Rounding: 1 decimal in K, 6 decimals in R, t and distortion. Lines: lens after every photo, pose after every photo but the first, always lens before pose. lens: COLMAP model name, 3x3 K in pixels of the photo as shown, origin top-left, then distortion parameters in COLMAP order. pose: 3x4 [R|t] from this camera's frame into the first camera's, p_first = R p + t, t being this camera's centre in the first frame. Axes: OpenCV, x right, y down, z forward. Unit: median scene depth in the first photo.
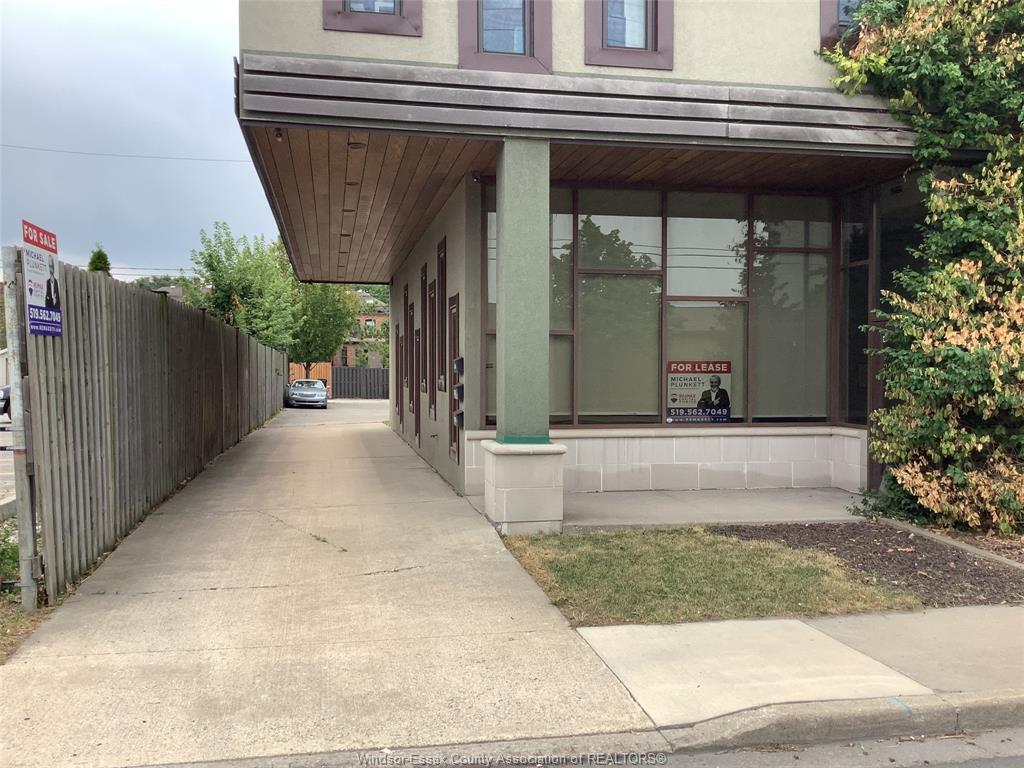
lens RADIAL K [[909.7, 0, 517.1], [0, 909.7, 385.2], [0, 0, 1]] dist [0.126345, -0.247003]
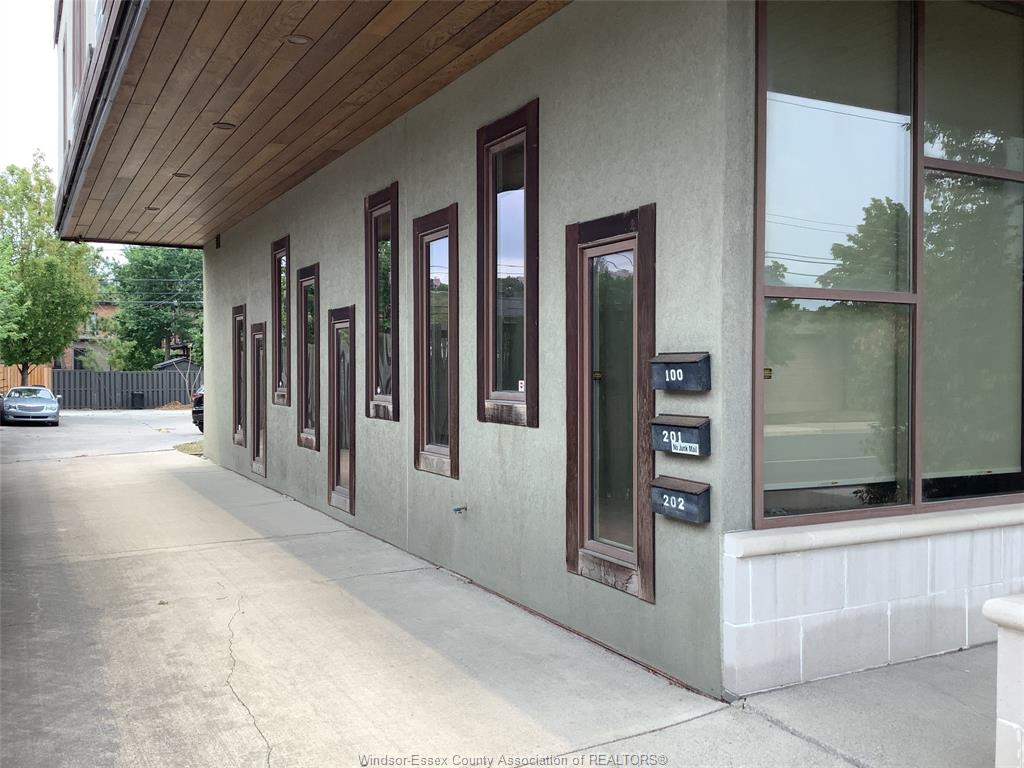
lens RADIAL K [[909.7, 0, 517.1], [0, 909.7, 385.2], [0, 0, 1]] dist [0.126345, -0.247003]
pose [[0.957121, -0.004304, 0.289657, -0.263872], [0.005116, 0.999985, -0.002047, -0.015771], [-0.289644, 0.003441, 0.957128, 0.640690]]
